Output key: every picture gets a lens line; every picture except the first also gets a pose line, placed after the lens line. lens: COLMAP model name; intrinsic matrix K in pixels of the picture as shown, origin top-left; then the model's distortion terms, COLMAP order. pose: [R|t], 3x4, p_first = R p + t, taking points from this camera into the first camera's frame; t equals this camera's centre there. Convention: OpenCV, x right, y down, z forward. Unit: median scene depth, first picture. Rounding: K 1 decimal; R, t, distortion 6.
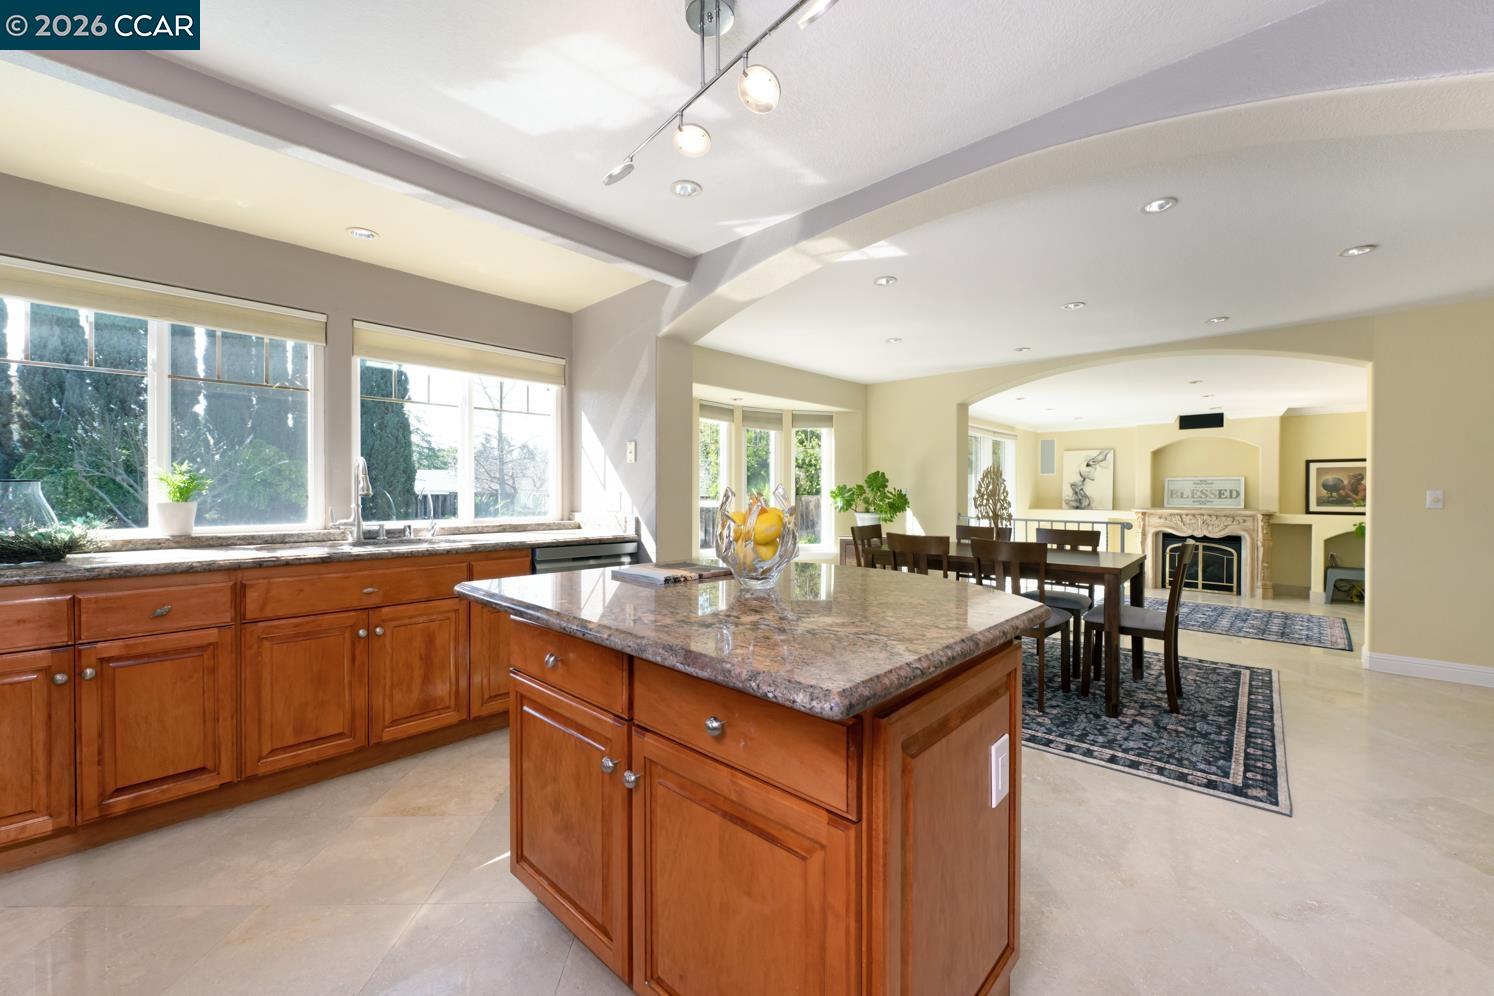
lens RADIAL K [[593.1, 0, 738.2], [0, 593.1, 486.5], [0, 0, 1]] dist [-0.008176, -0.000220]
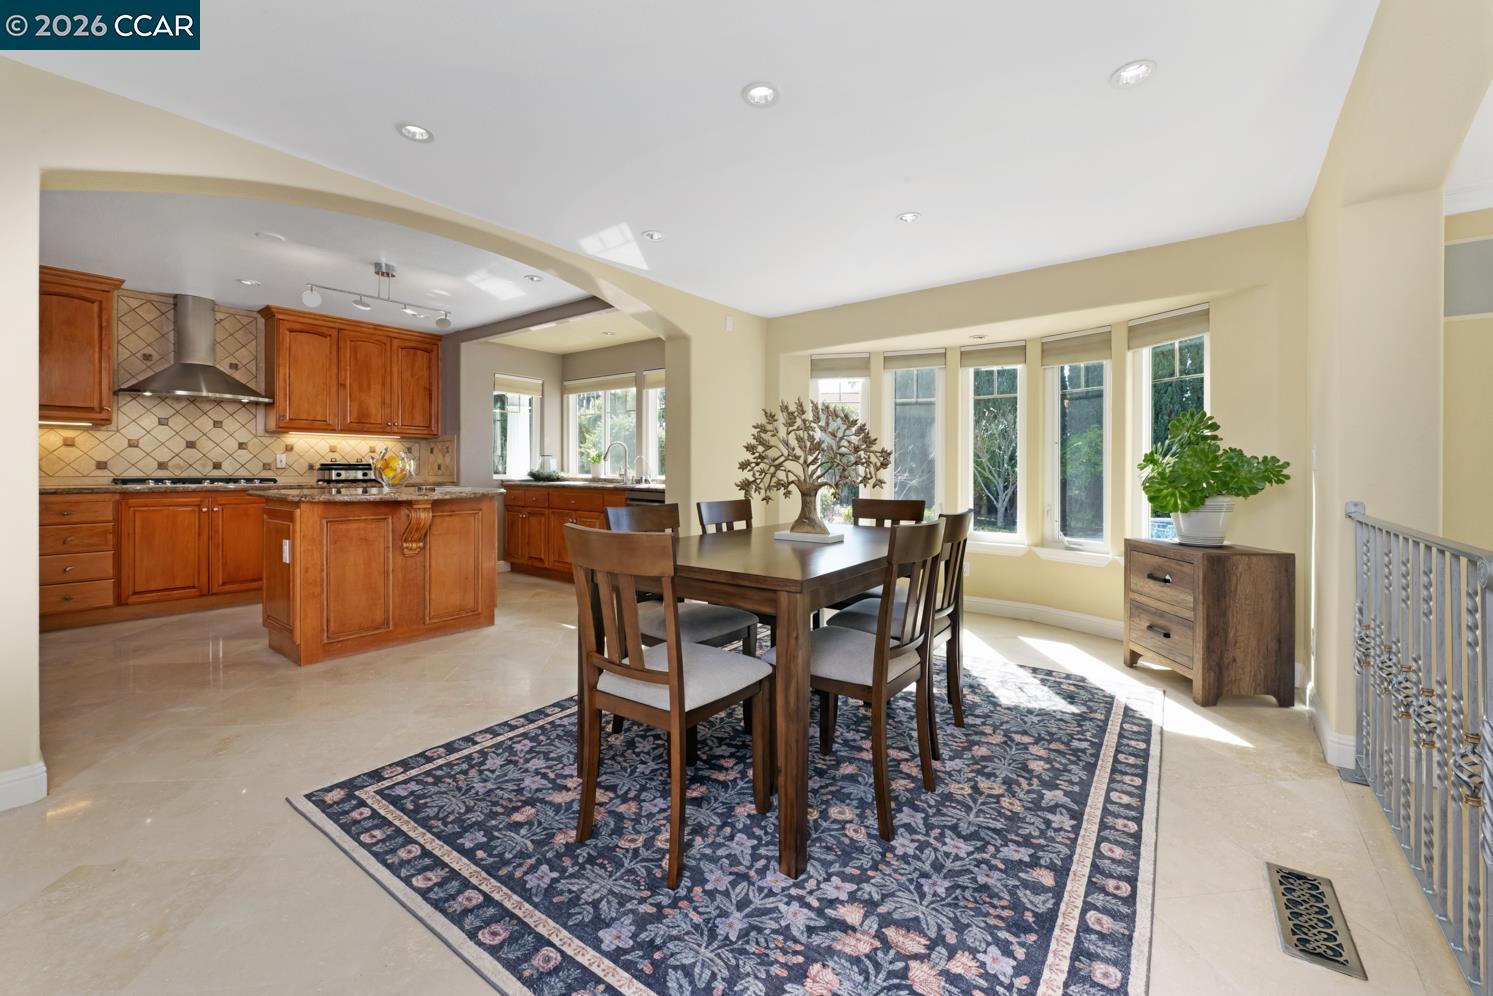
lens RADIAL K [[602.9, 0, 746.6], [0, 602.9, 476.5], [0, 0, 1]] dist [-0.008374, -0.000030]
pose [[0.099785, 0.007807, -0.994978, 1.702214], [0.001519, 0.999967, 0.007999, 0.060558], [0.995008, -0.002310, 0.099770, 1.430959]]
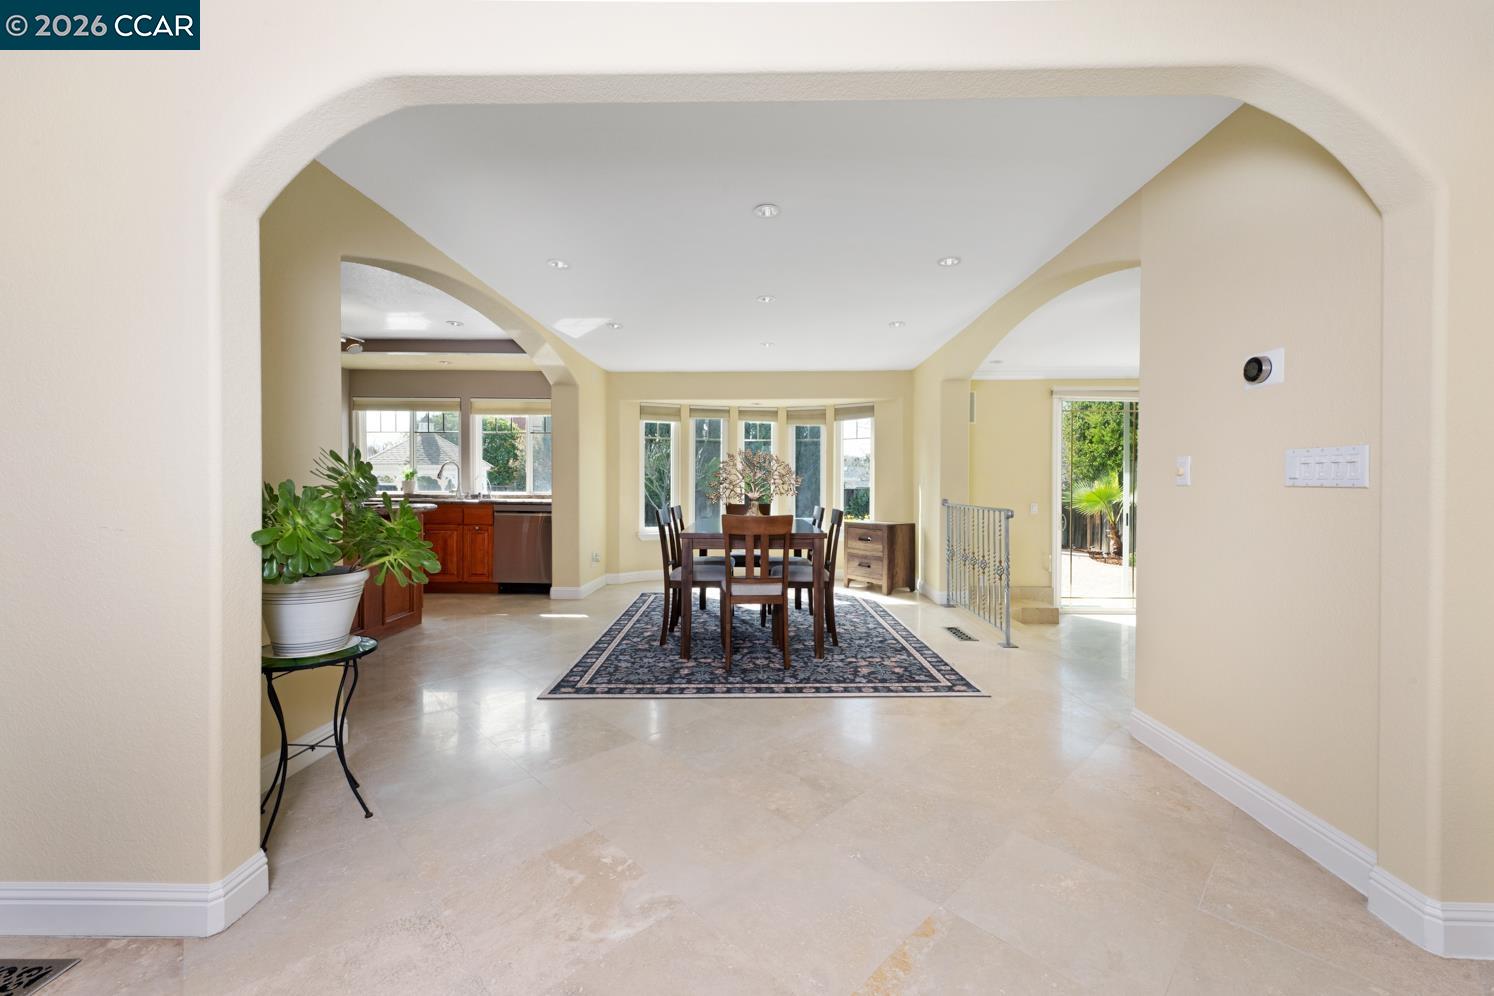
lens RADIAL K [[582.0, 0, 757.0], [0, 582.0, 490.1], [0, 0, 1]] dist [0.002275, 0.000079]
pose [[0.674908, 0.002516, -0.737898, 2.056719], [0.003884, 0.999968, 0.006962, 0.055920], [0.737892, -0.007565, 0.674876, 0.409211]]
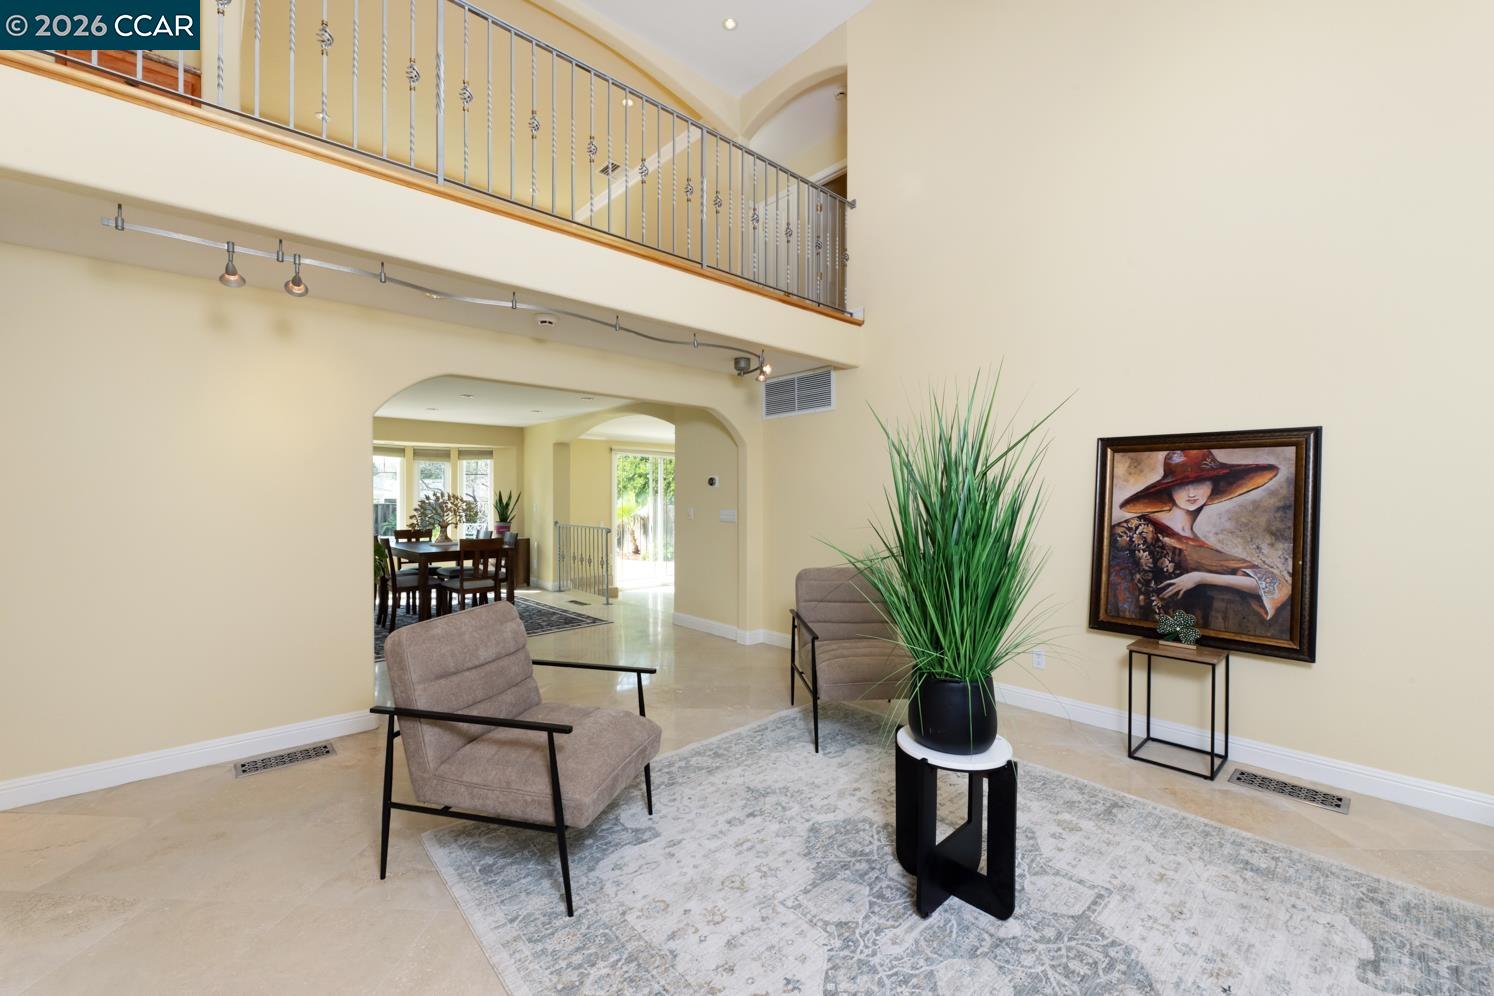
lens RADIAL K [[594.7, 0, 736.8], [0, 594.7, 512.8], [0, 0, 1]] dist [-0.024718, -0.000119]
pose [[0.996863, 0.000349, -0.079151, 2.212708], [0.002205, 0.999480, 0.032177, -0.047565], [0.079121, -0.032251, 0.996343, -0.880192]]
